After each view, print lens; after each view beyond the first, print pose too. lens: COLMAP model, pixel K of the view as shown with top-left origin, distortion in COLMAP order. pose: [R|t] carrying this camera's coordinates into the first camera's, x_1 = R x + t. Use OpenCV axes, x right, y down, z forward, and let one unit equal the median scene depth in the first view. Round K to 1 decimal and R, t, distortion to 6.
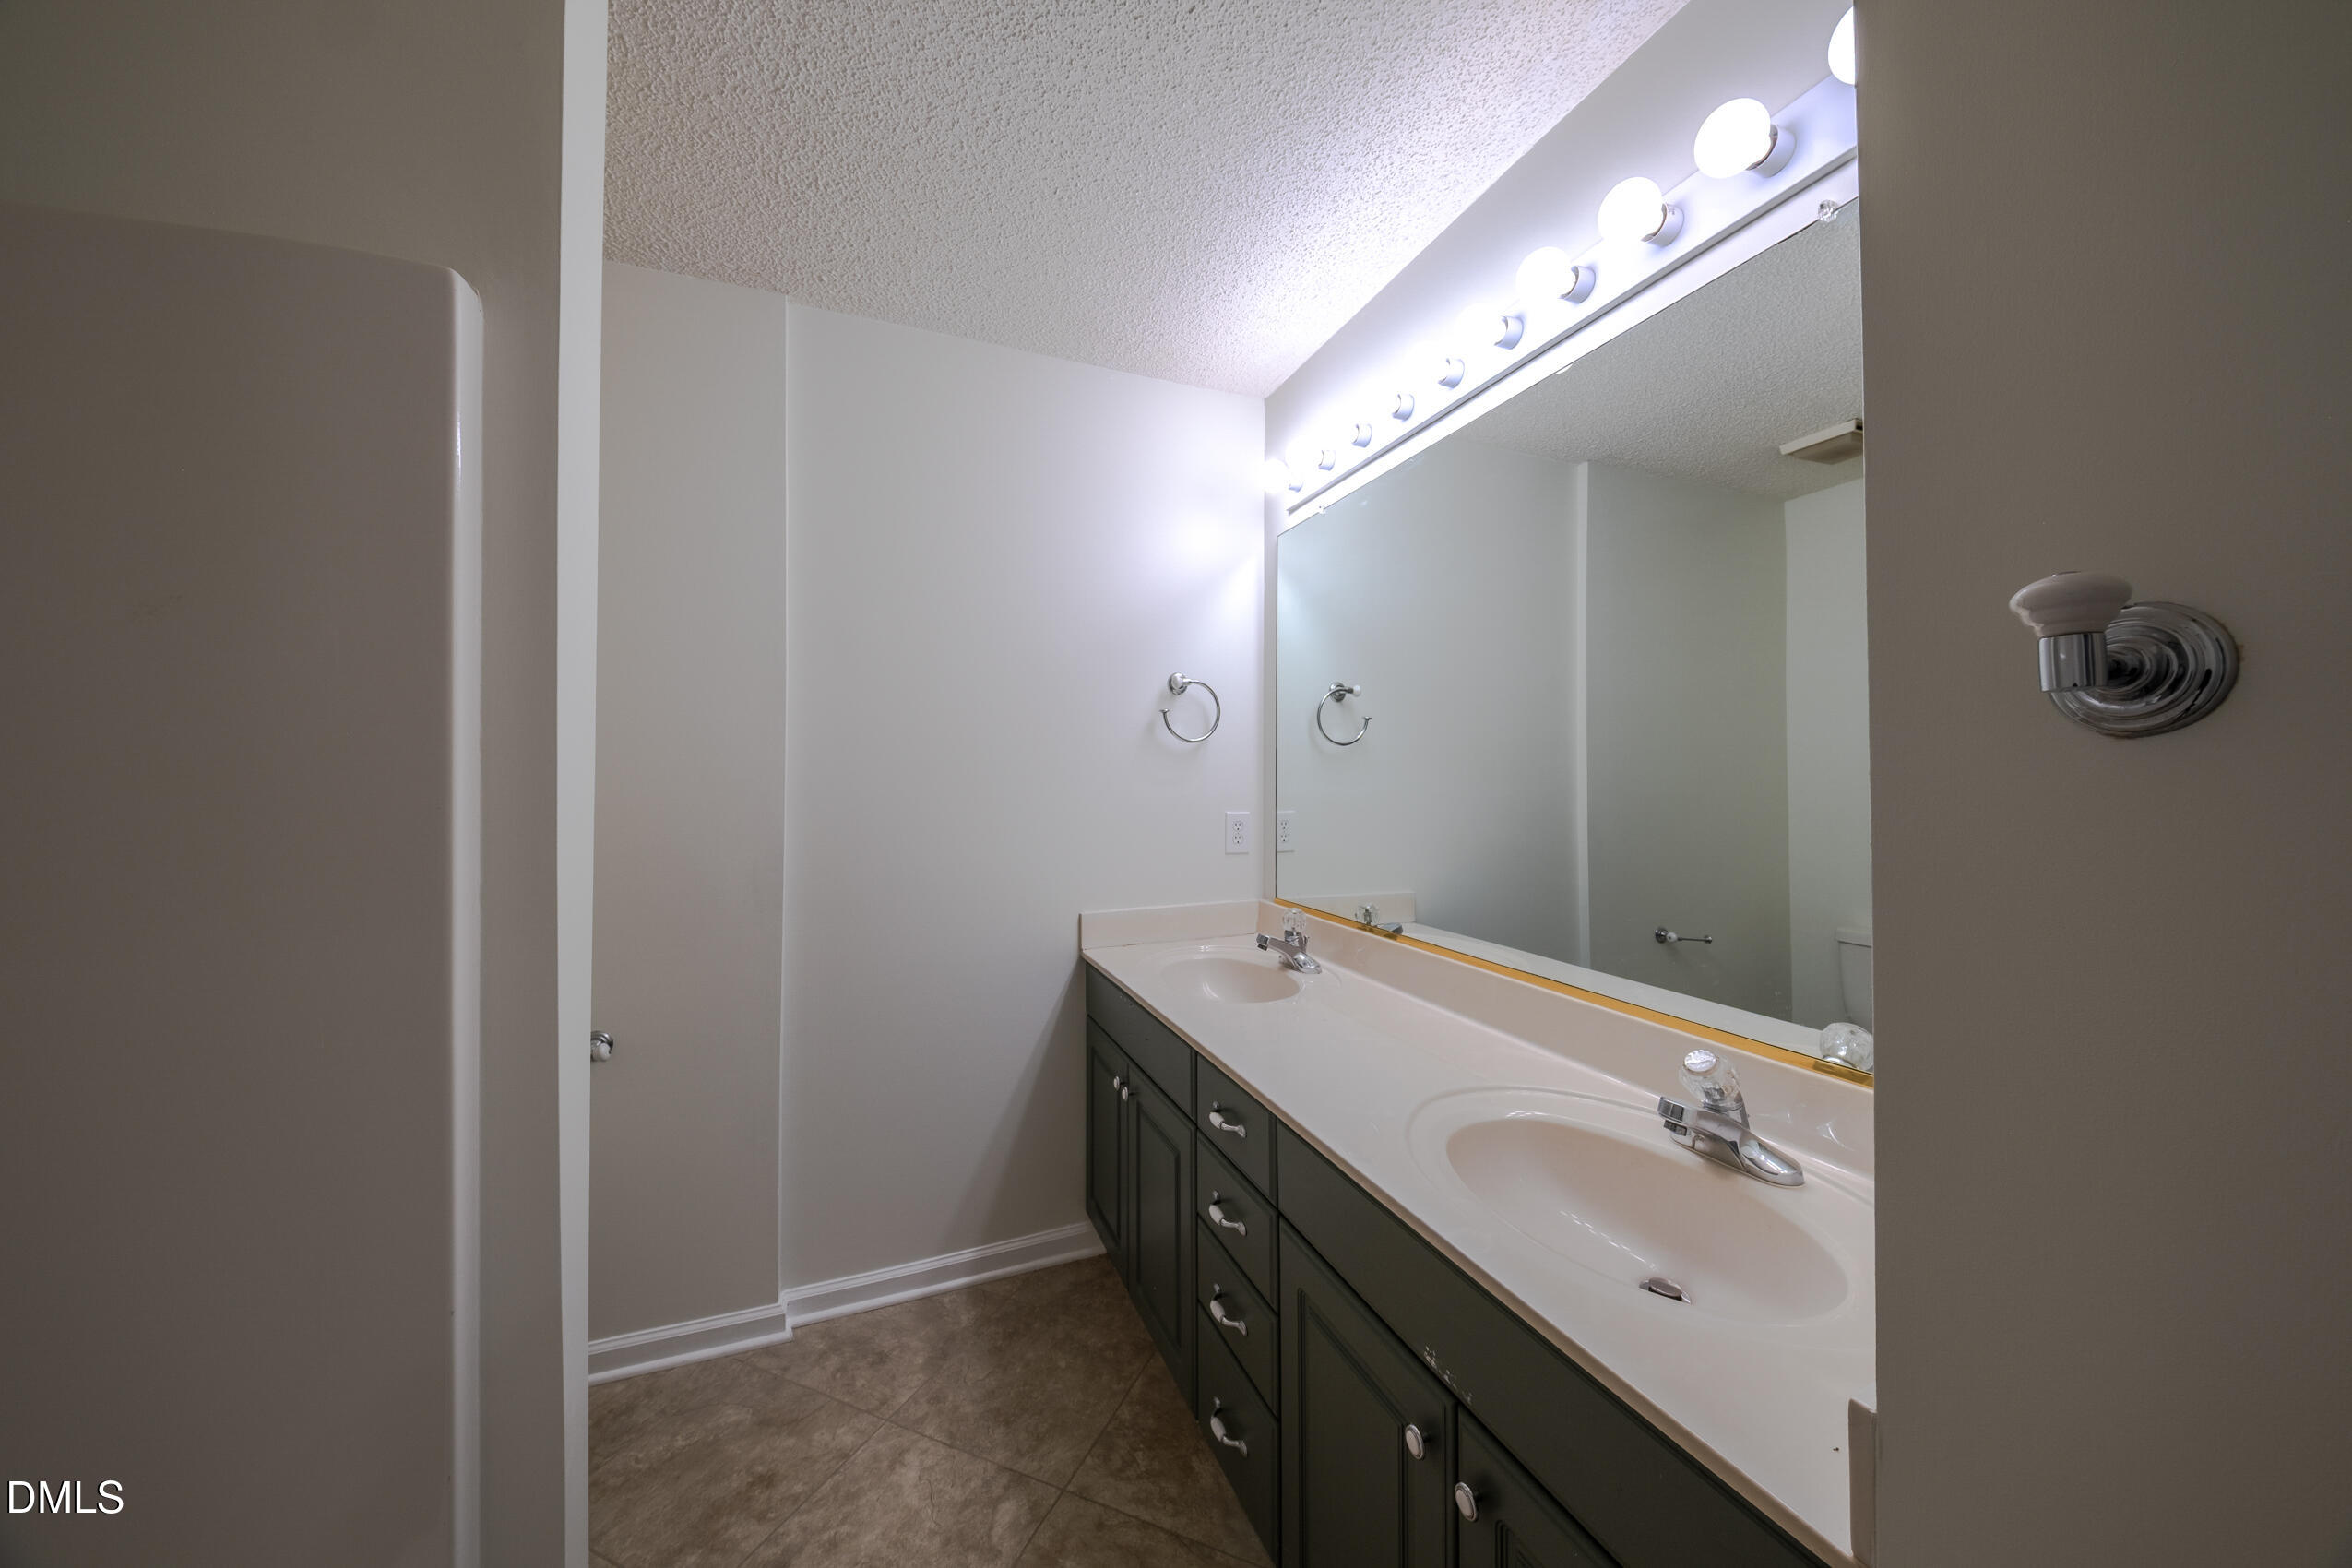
lens RADIAL K [[822.0, 0, 1201.0], [0, 822.0, 738.5], [0, 0, 1]] dist [0.002562, 0.000074]
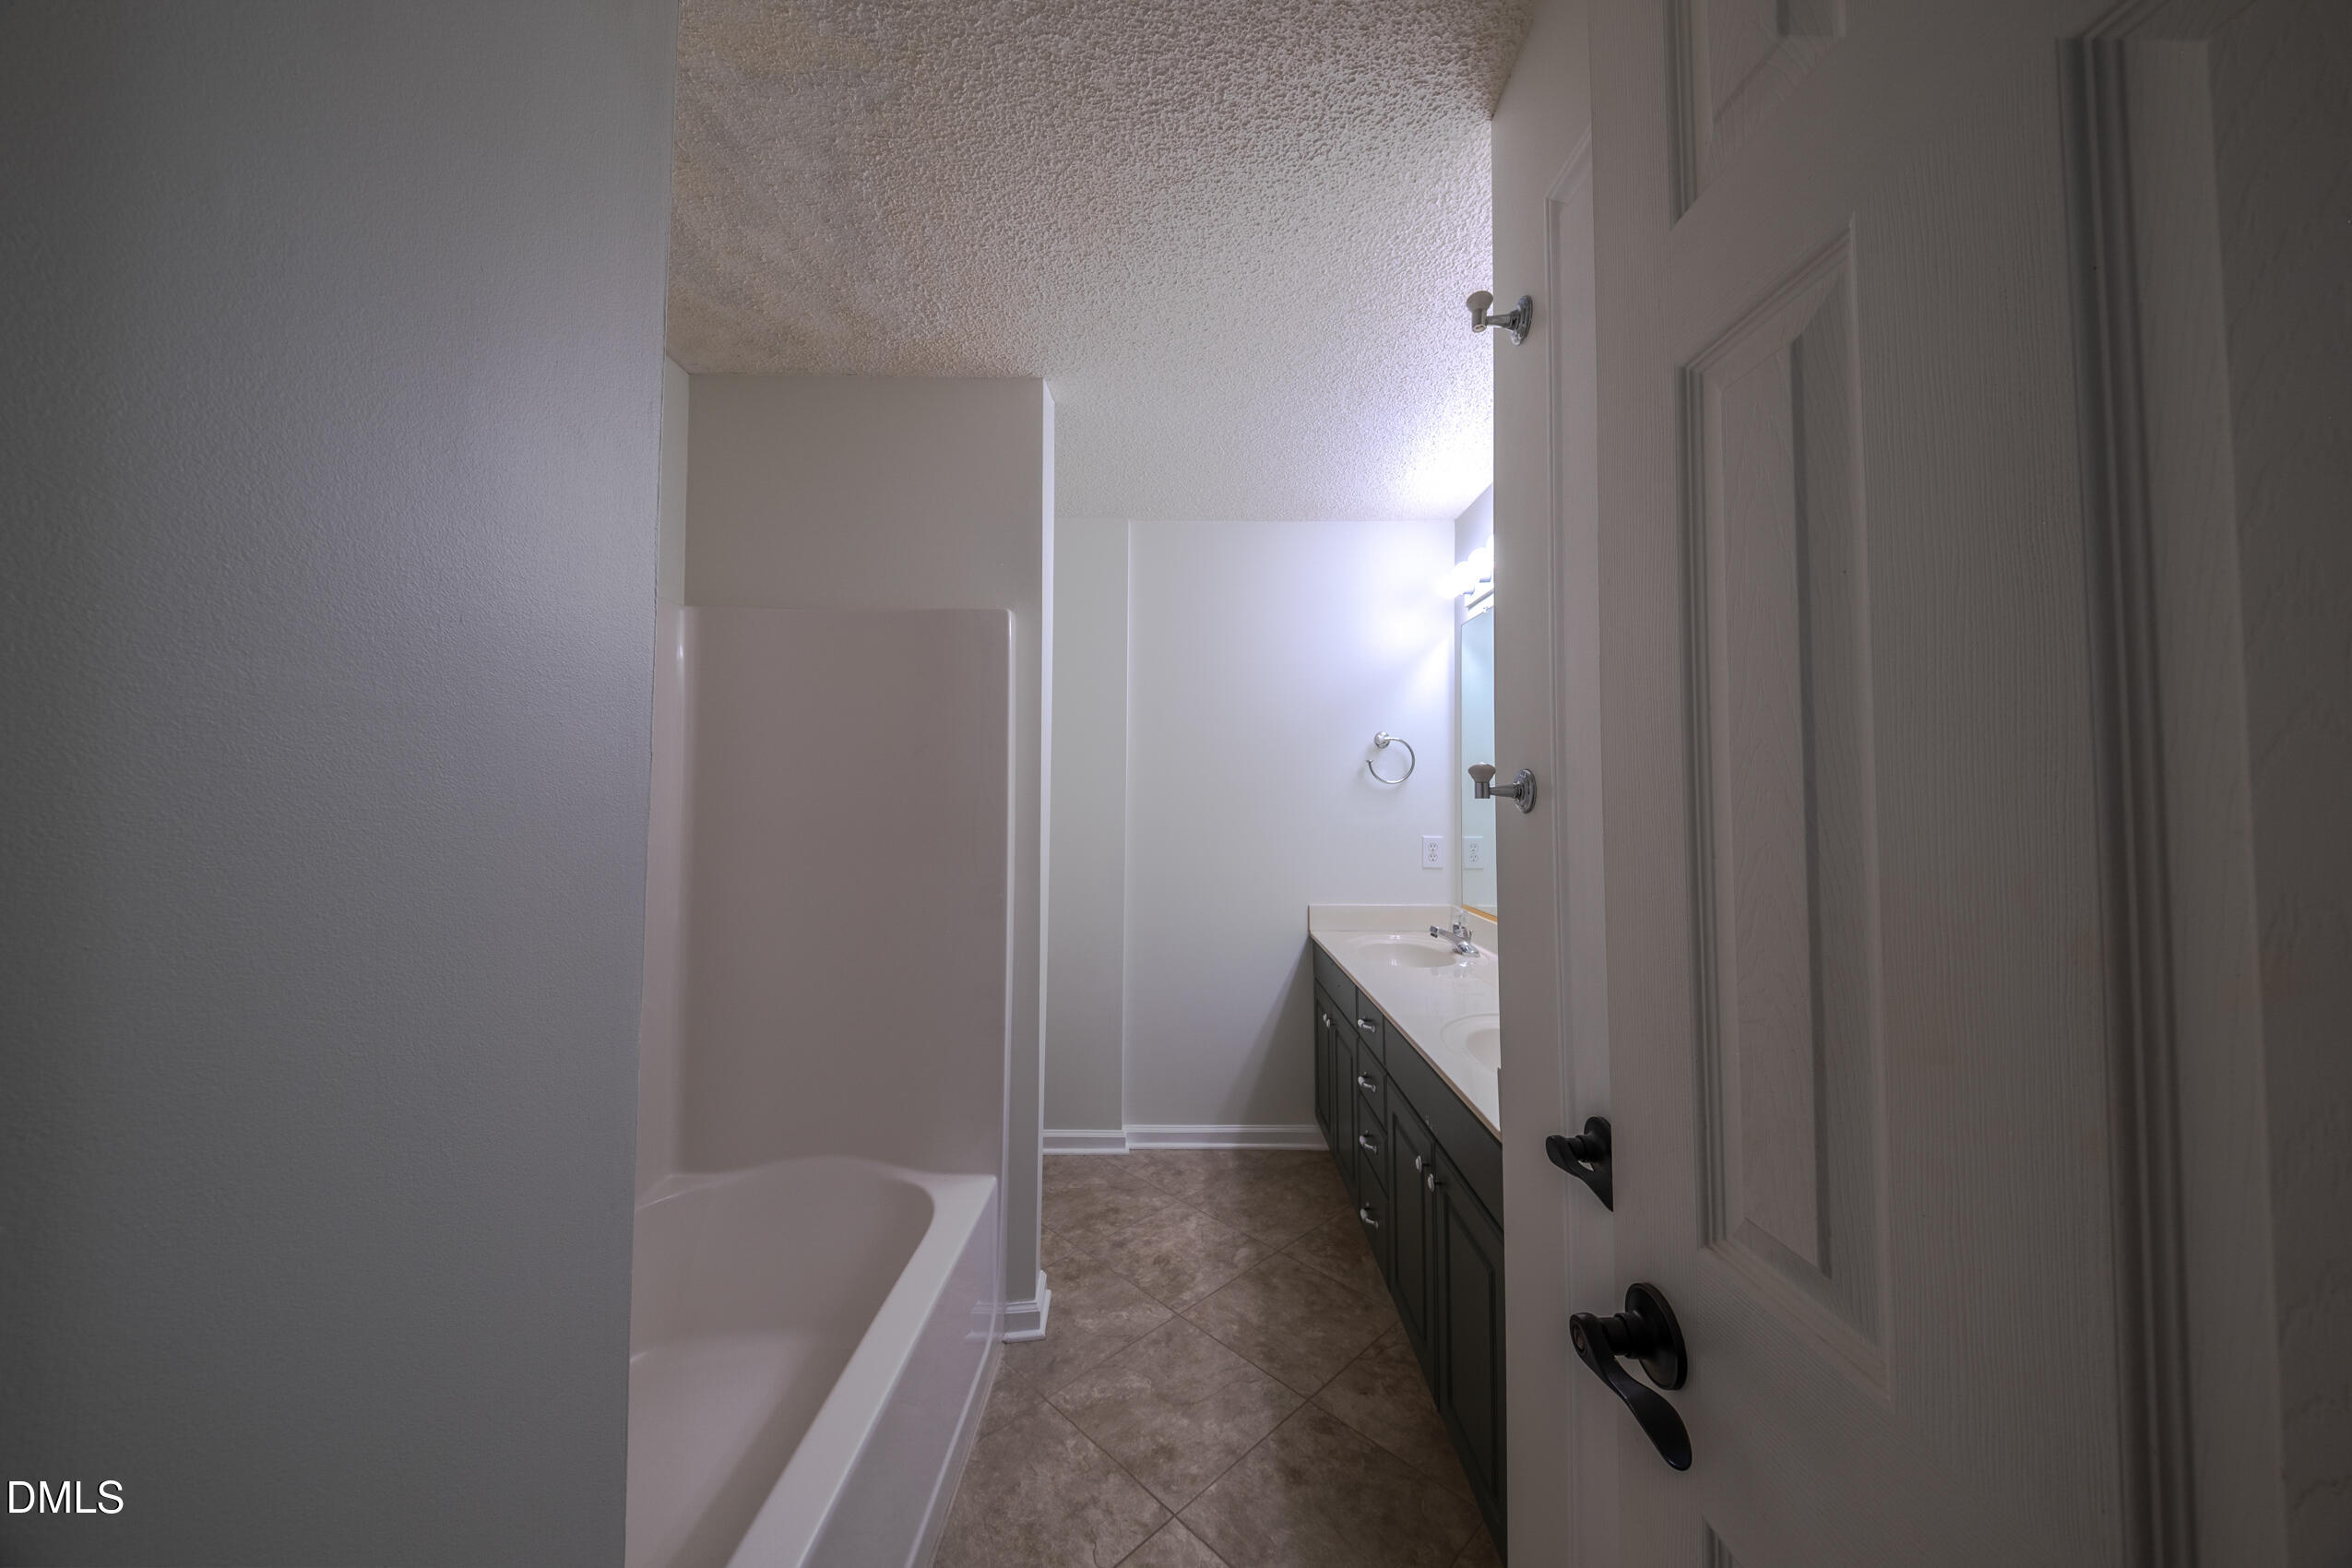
lens RADIAL K [[822.0, 0, 1175.0], [0, 822.0, 779.9], [0, 0, 1]] dist [0.002562, 0.000074]
pose [[0.914753, -0.003107, -0.404001, 0.254140], [0.005872, 0.999967, 0.005606, -0.014809], [0.403971, -0.007500, 0.914741, -0.460415]]
